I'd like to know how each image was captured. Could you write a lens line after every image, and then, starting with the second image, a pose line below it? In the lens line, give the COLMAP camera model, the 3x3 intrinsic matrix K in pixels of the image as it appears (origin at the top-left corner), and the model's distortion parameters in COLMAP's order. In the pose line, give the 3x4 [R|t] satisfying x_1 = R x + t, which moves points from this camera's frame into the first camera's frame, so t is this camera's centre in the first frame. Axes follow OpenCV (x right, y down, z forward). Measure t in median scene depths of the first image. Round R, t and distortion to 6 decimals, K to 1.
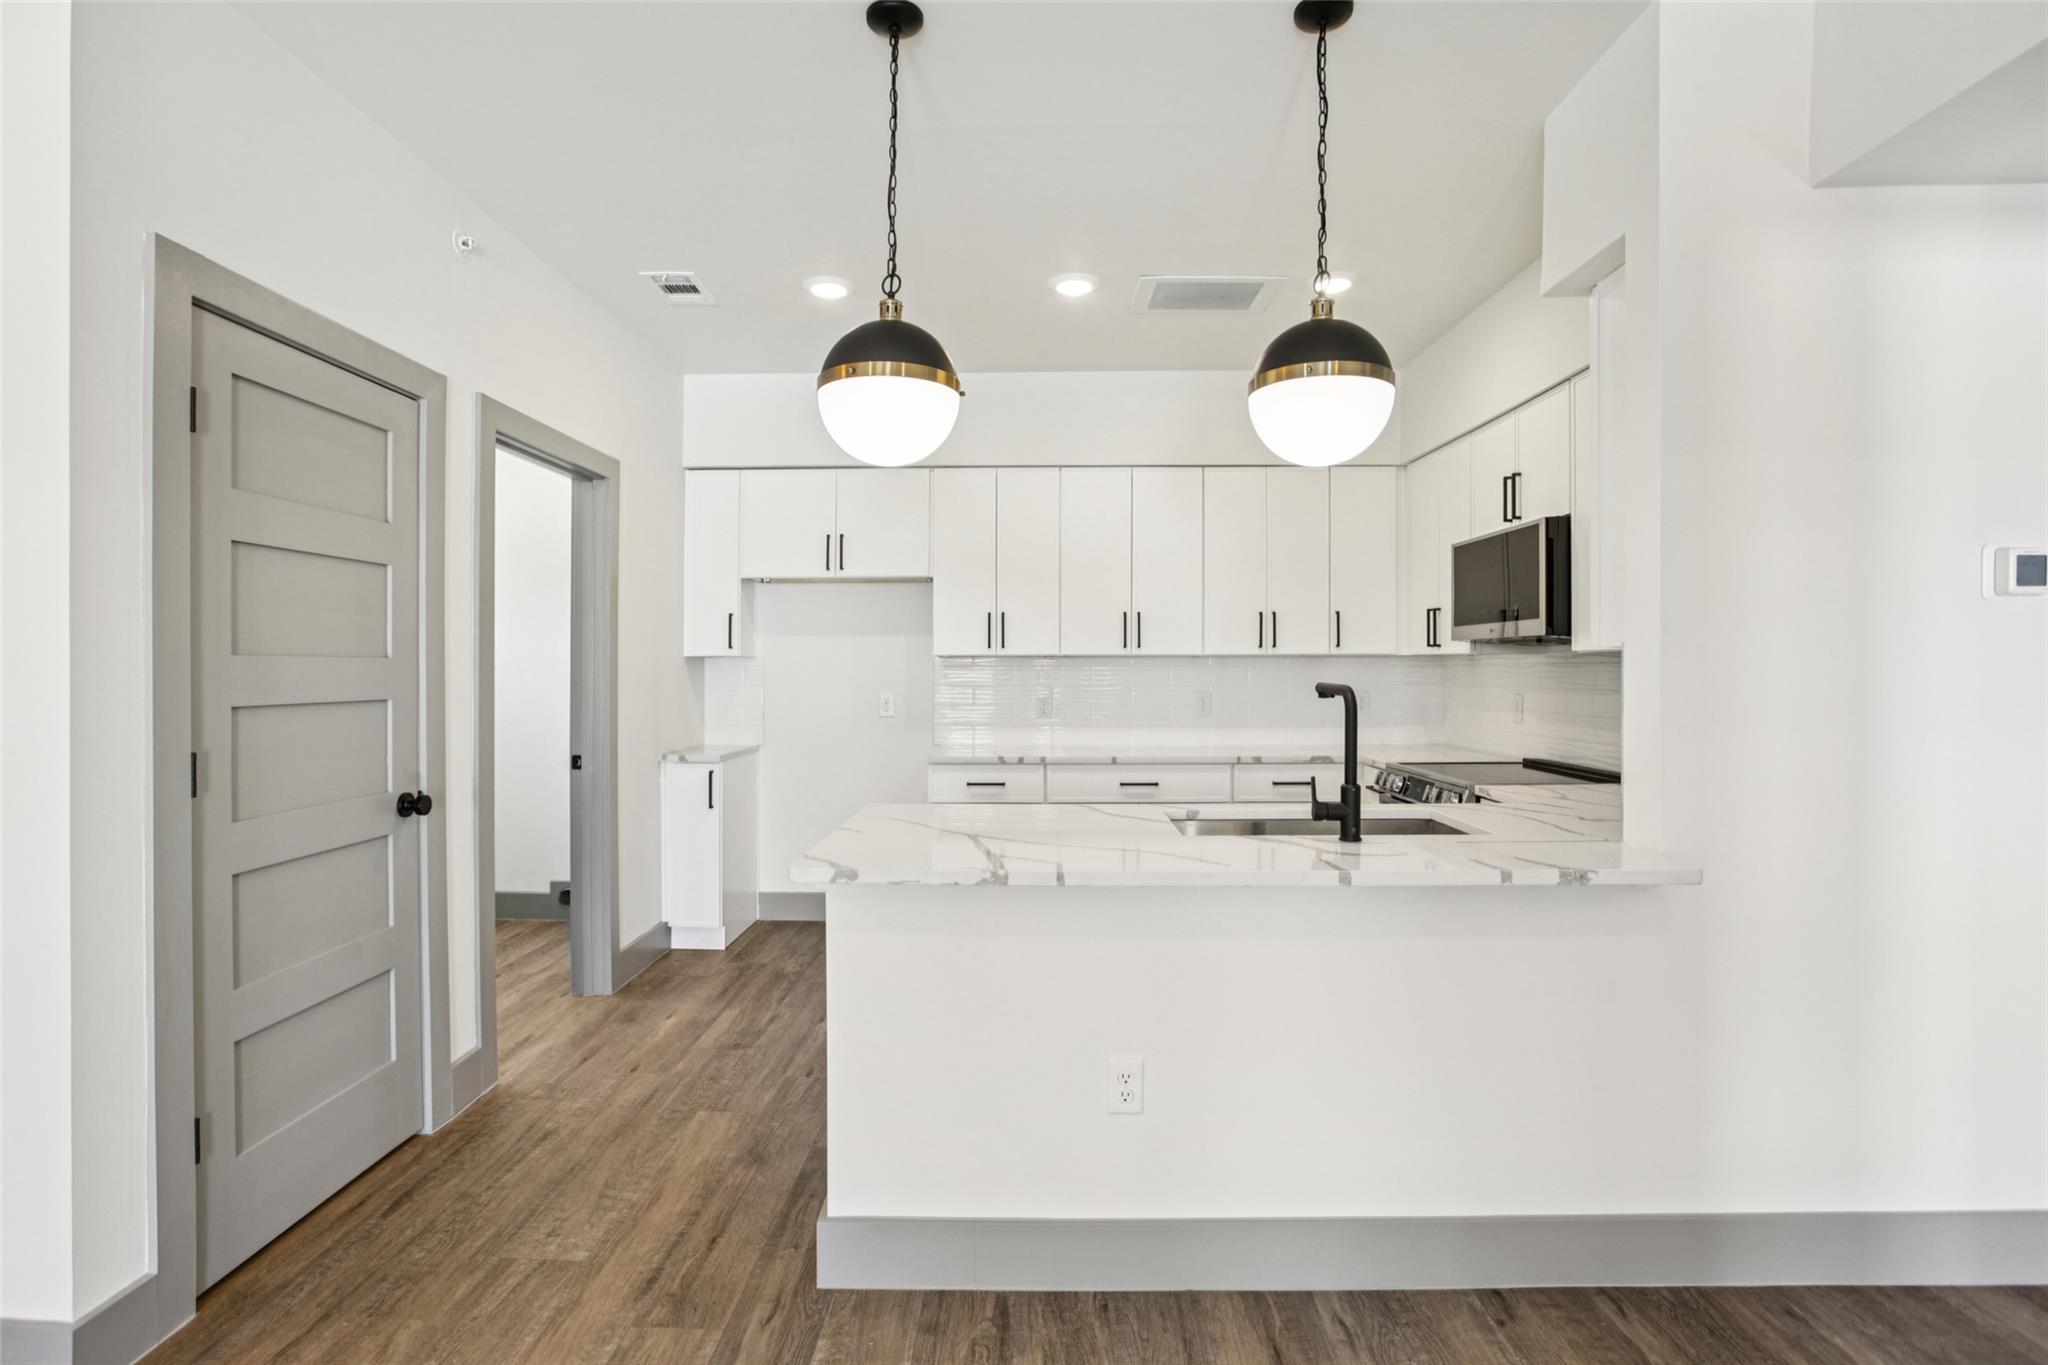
lens RADIAL K [[981.6, 0, 1026.3], [0, 981.6, 664.3], [0, 0, 1]] dist [-0.061562, 0.027263]
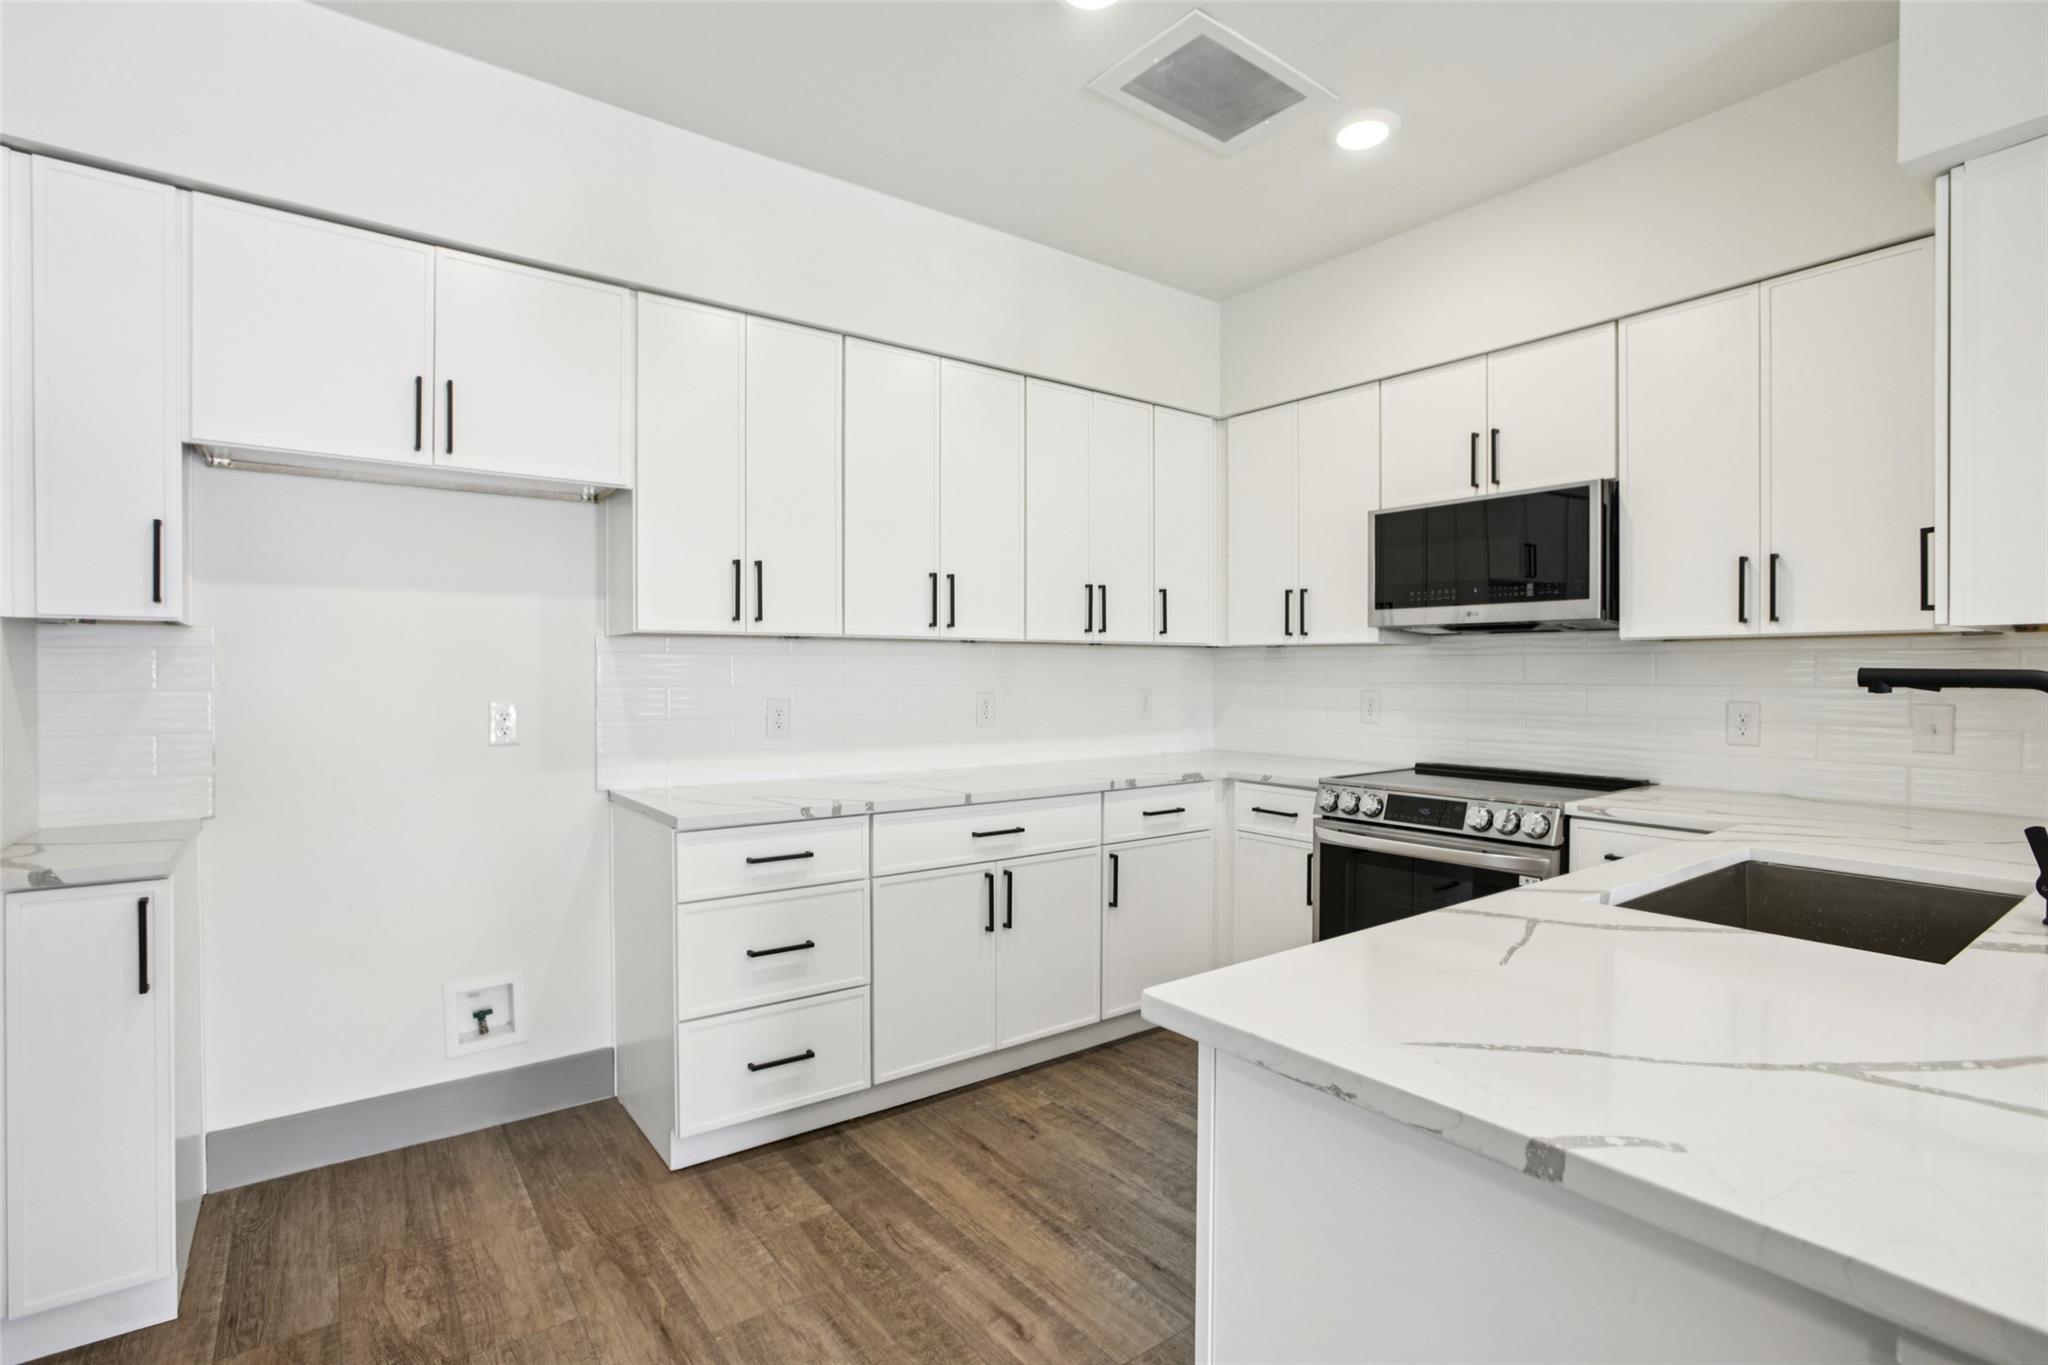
lens RADIAL K [[964.2, 0, 1018.1], [0, 964.2, 678.7], [0, 0, 1]] dist [-0.070066, 0.026108]
pose [[0.793174, -0.001947, 0.608992, -0.304020], [-0.005629, 0.999929, 0.010529, 0.013413], [-0.608969, -0.011780, 0.793106, 0.541634]]
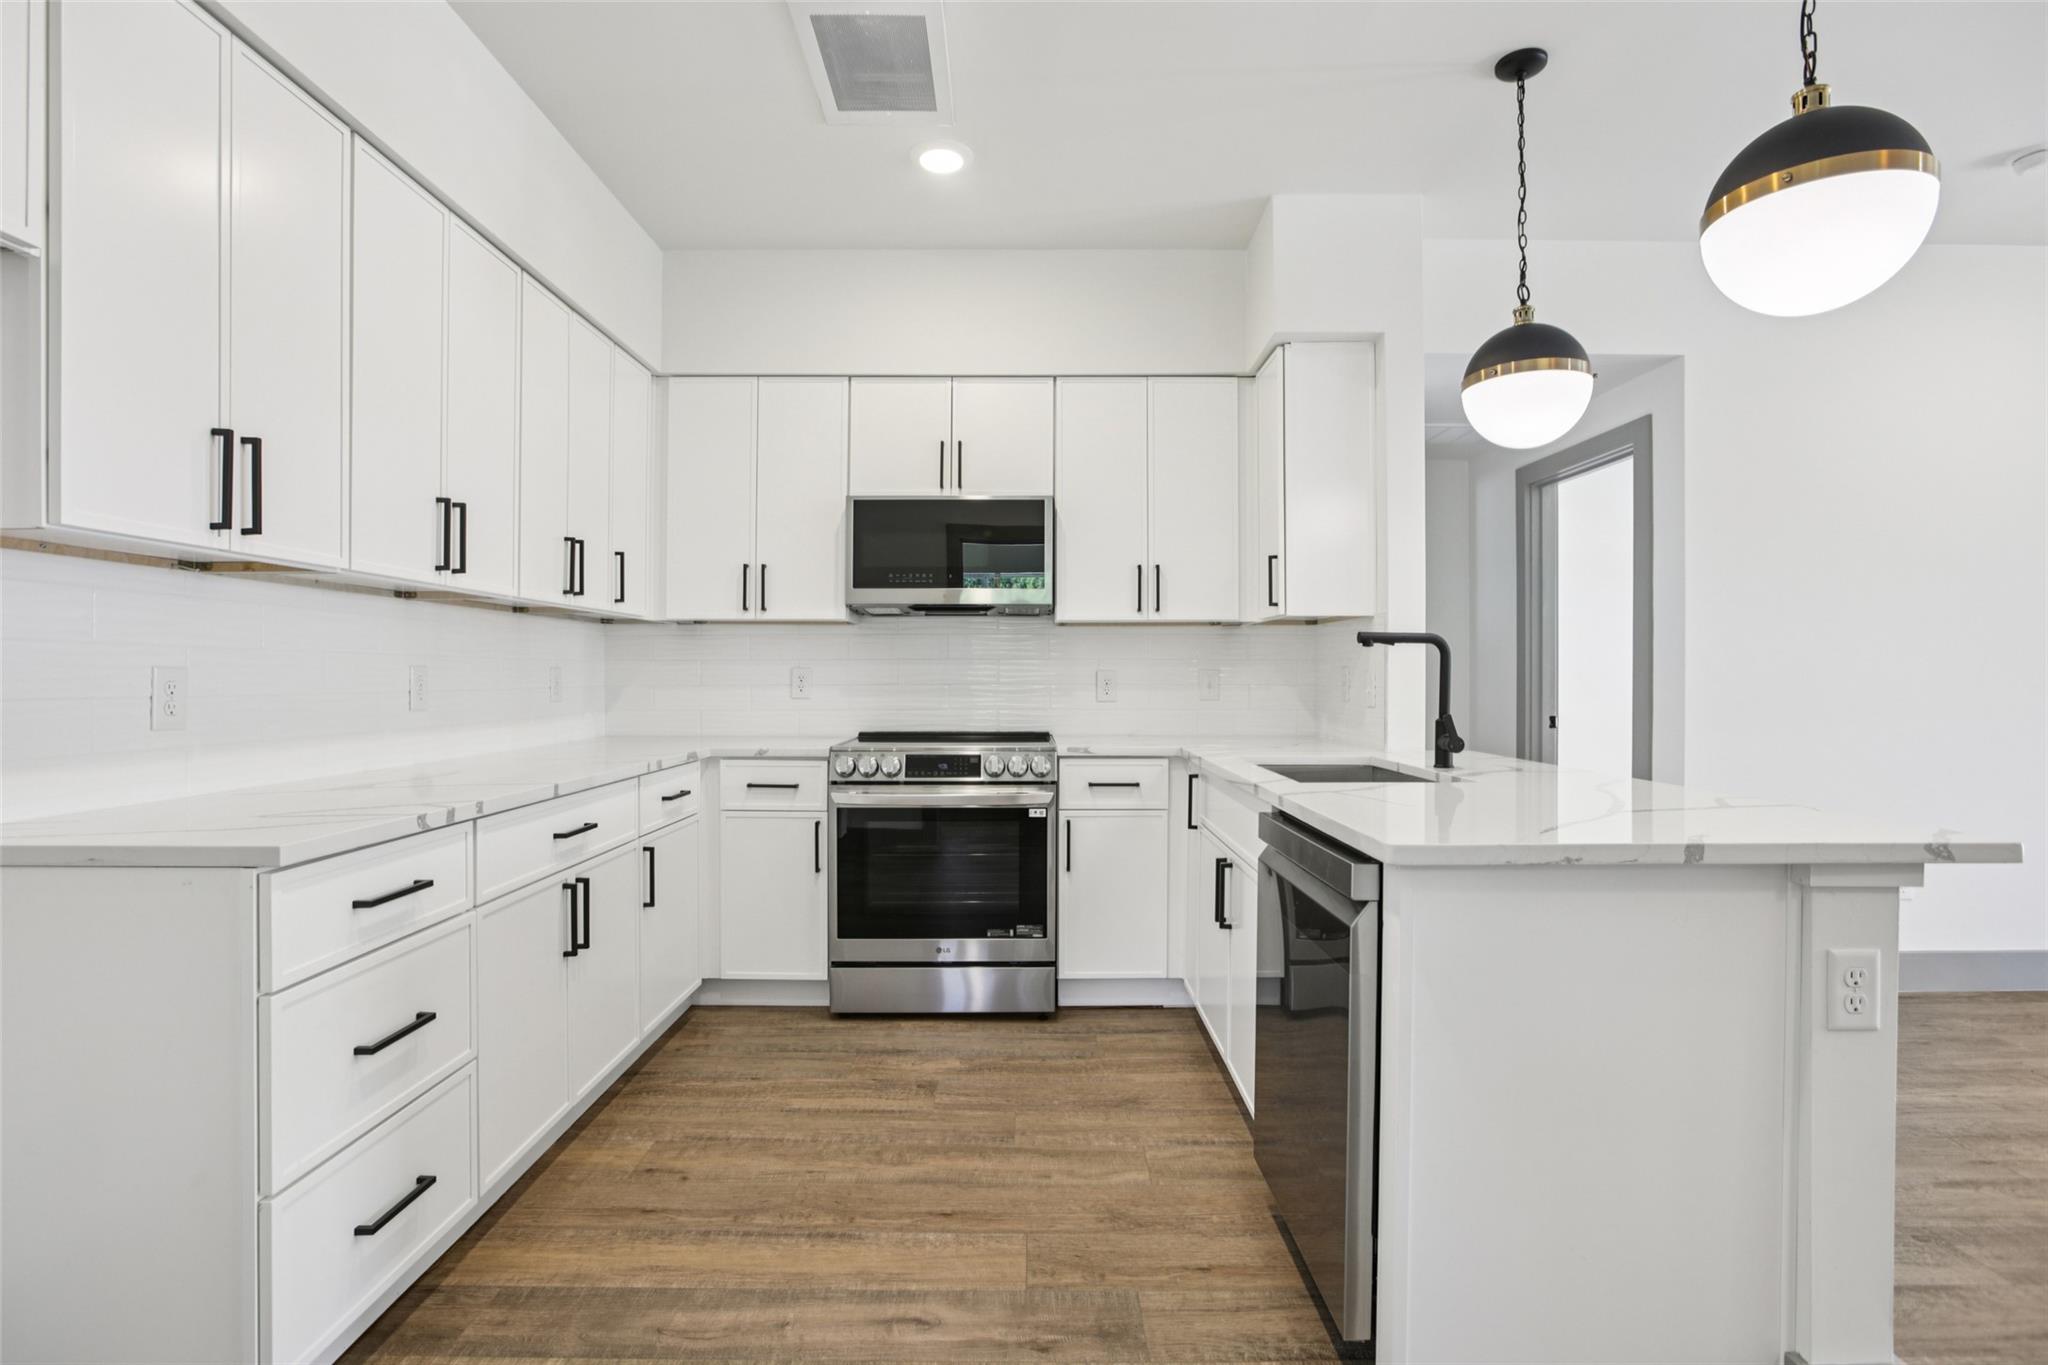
lens RADIAL K [[981.6, 0, 1026.3], [0, 981.6, 664.3], [0, 0, 1]] dist [-0.061562, 0.027263]
pose [[-0.020921, 0.013510, 0.999690, -0.468614], [-0.004414, 0.999898, -0.013605, 0.042993], [-0.999771, -0.004698, -0.020859, 0.867221]]
